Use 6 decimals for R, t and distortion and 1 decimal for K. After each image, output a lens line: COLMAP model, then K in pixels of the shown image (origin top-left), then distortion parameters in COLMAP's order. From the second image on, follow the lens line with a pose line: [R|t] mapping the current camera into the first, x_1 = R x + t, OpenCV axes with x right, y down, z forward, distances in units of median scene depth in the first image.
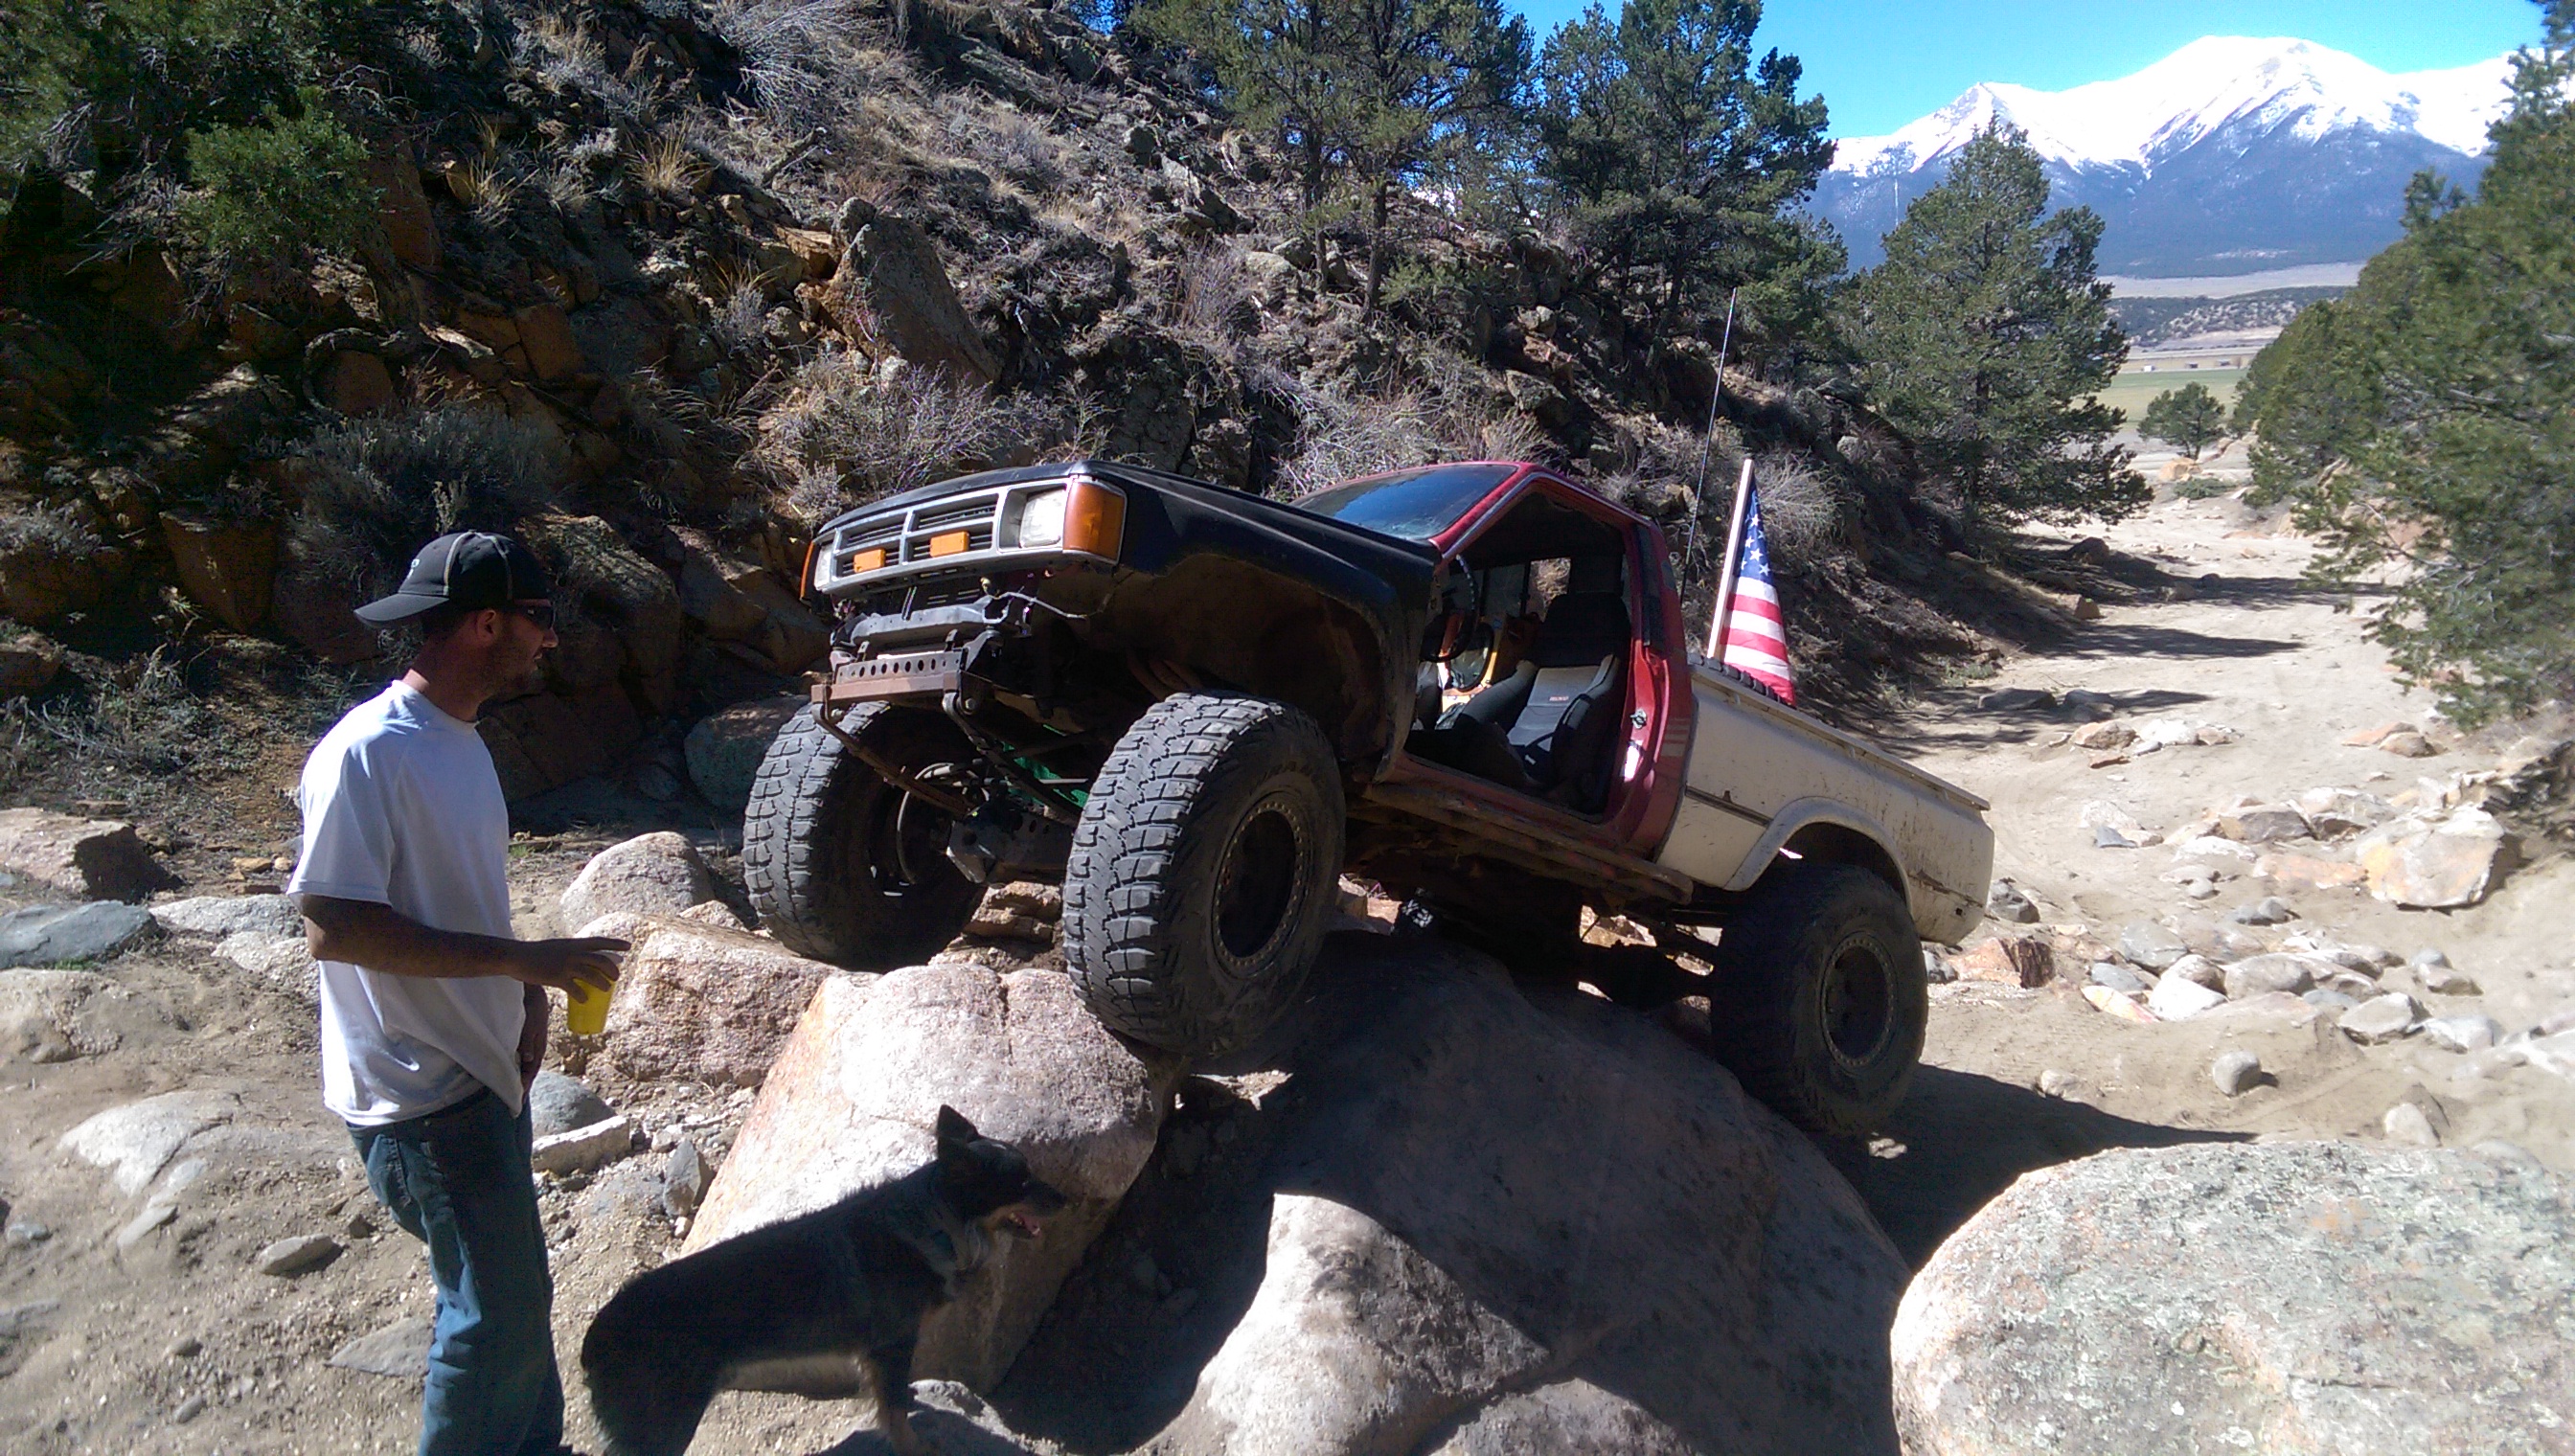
lens RADIAL K [[1794.9, 0, 1298.6], [0, 1794.9, 738.0], [0, 0, 1]] dist [0.102200, -0.133980]
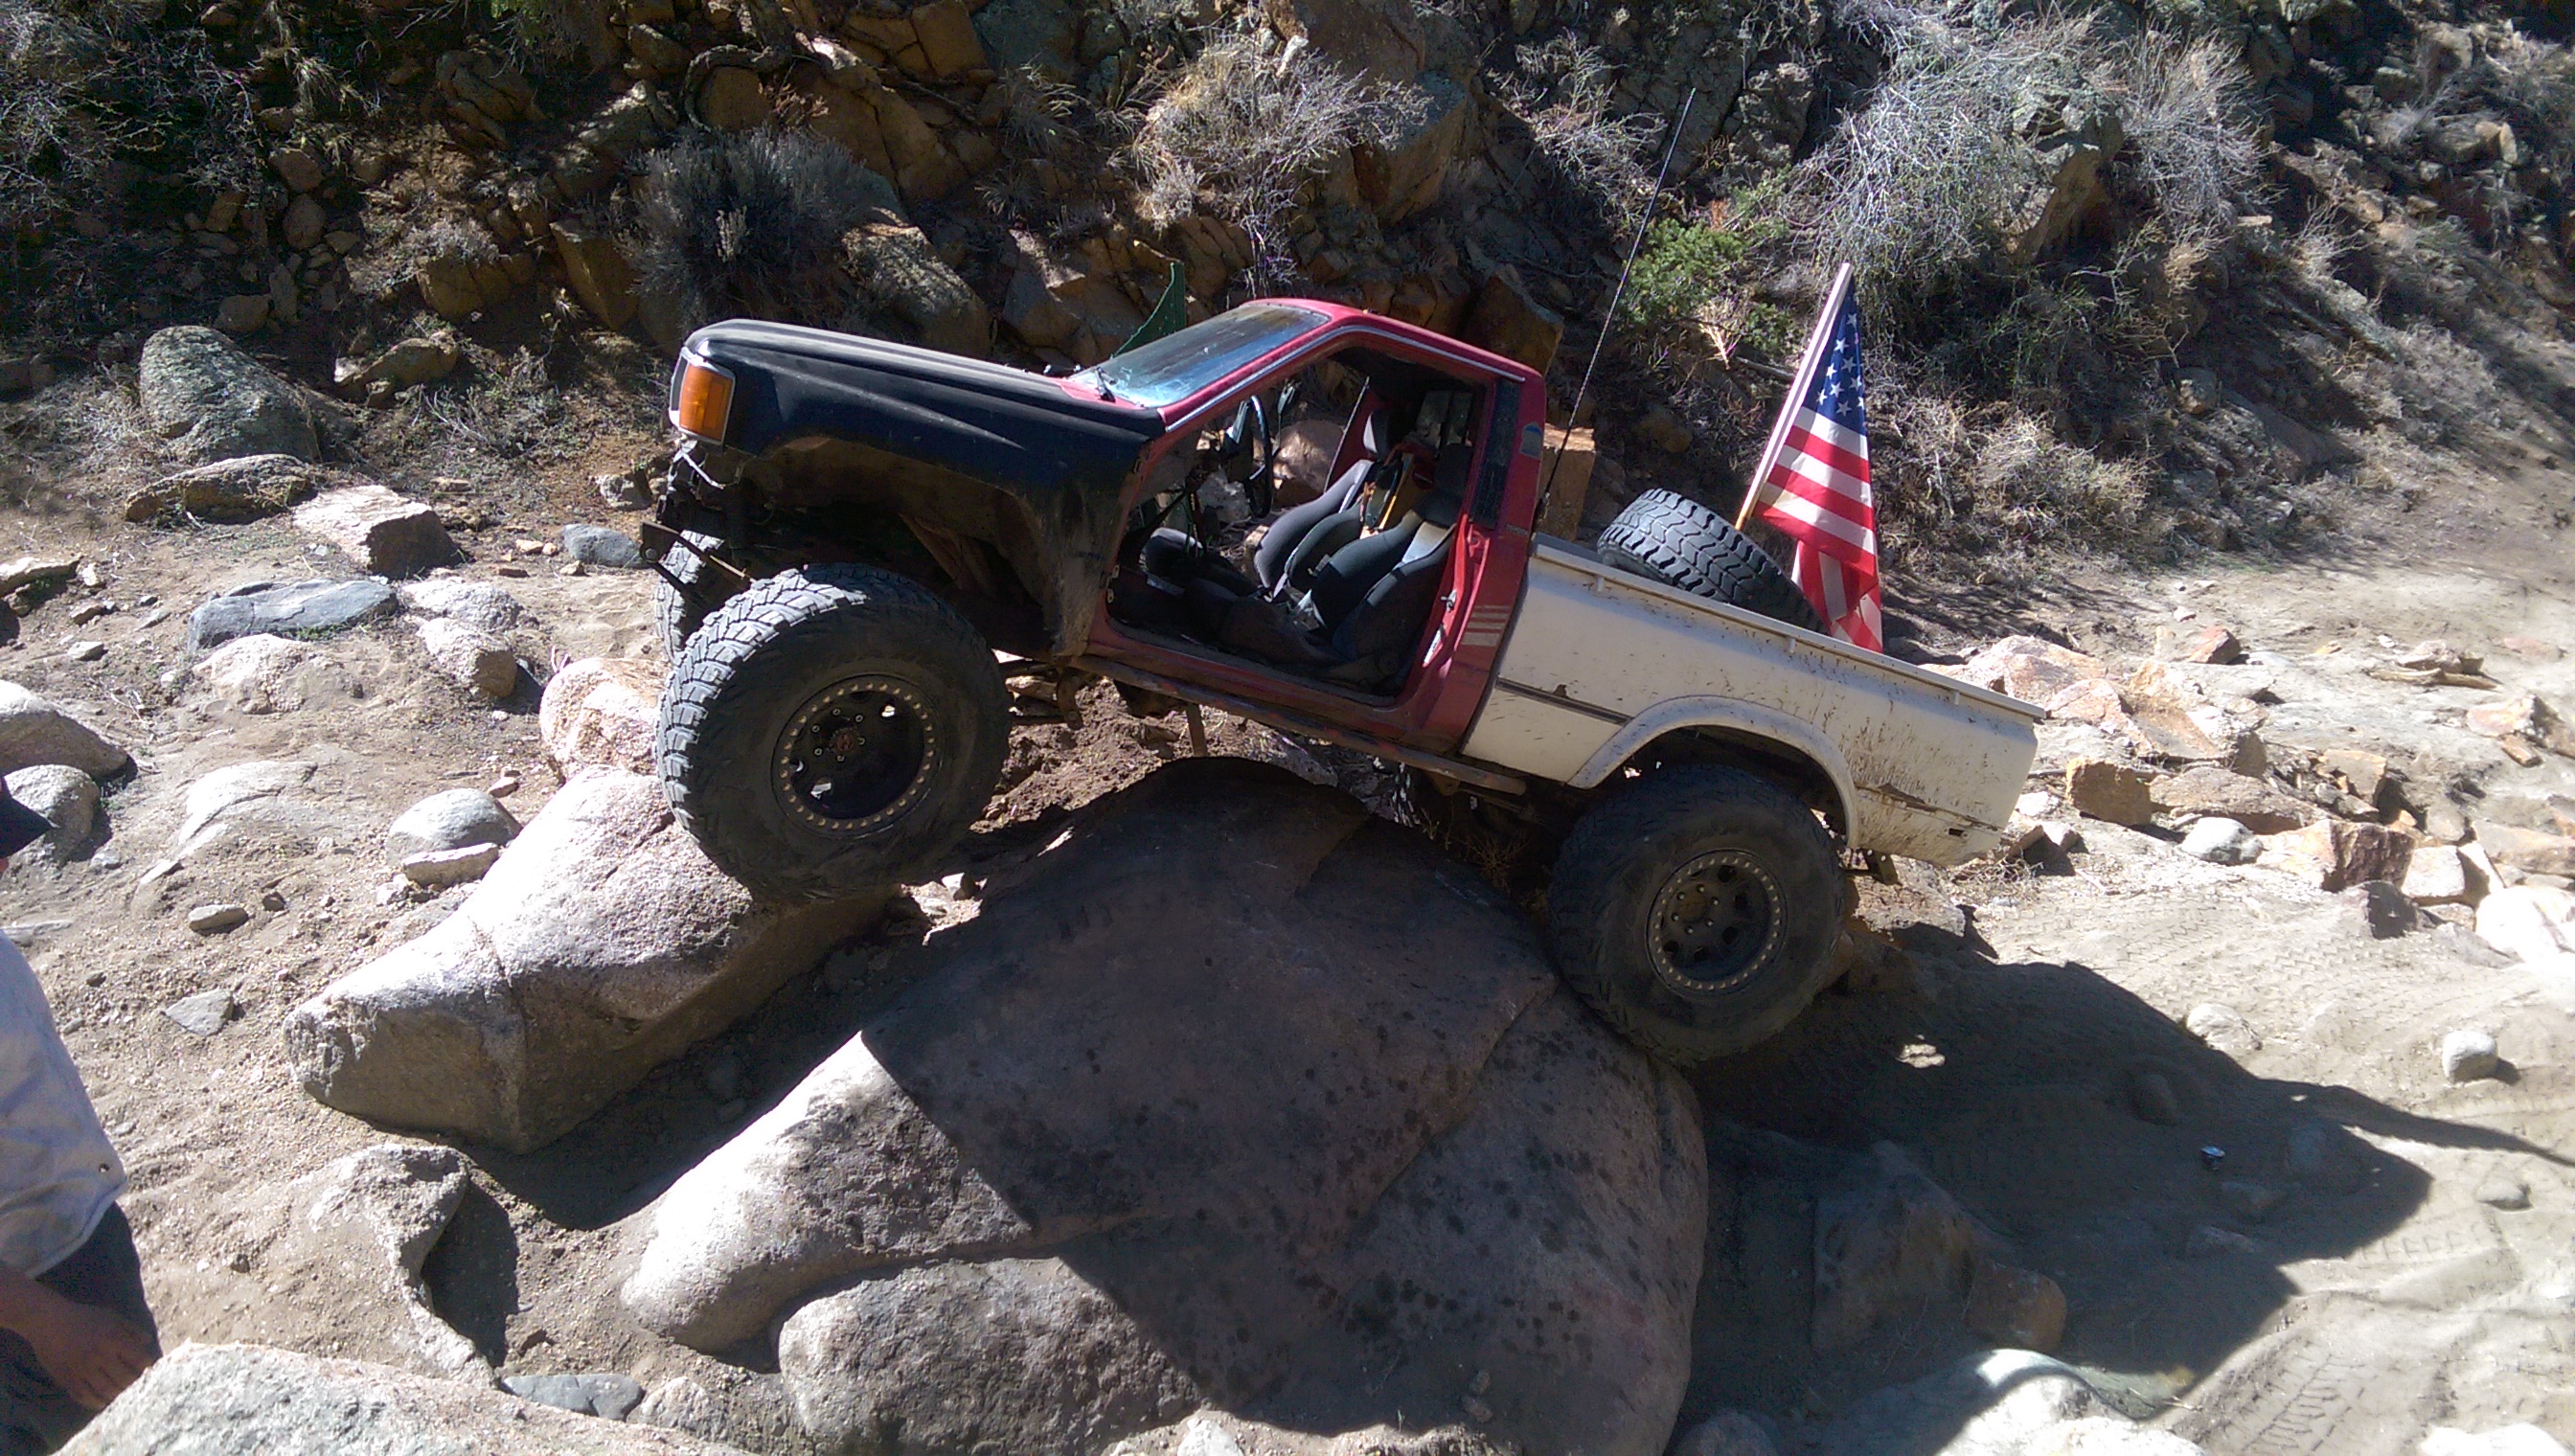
lens RADIAL K [[1794.9, 0, 1298.6], [0, 1794.9, 738.0], [0, 0, 1]] dist [0.102200, -0.133980]
pose [[0.902438, 0.156198, -0.401506, 0.358145], [-0.065152, 0.970722, 0.231202, -0.107774], [0.425864, -0.182487, 0.886193, 0.094182]]
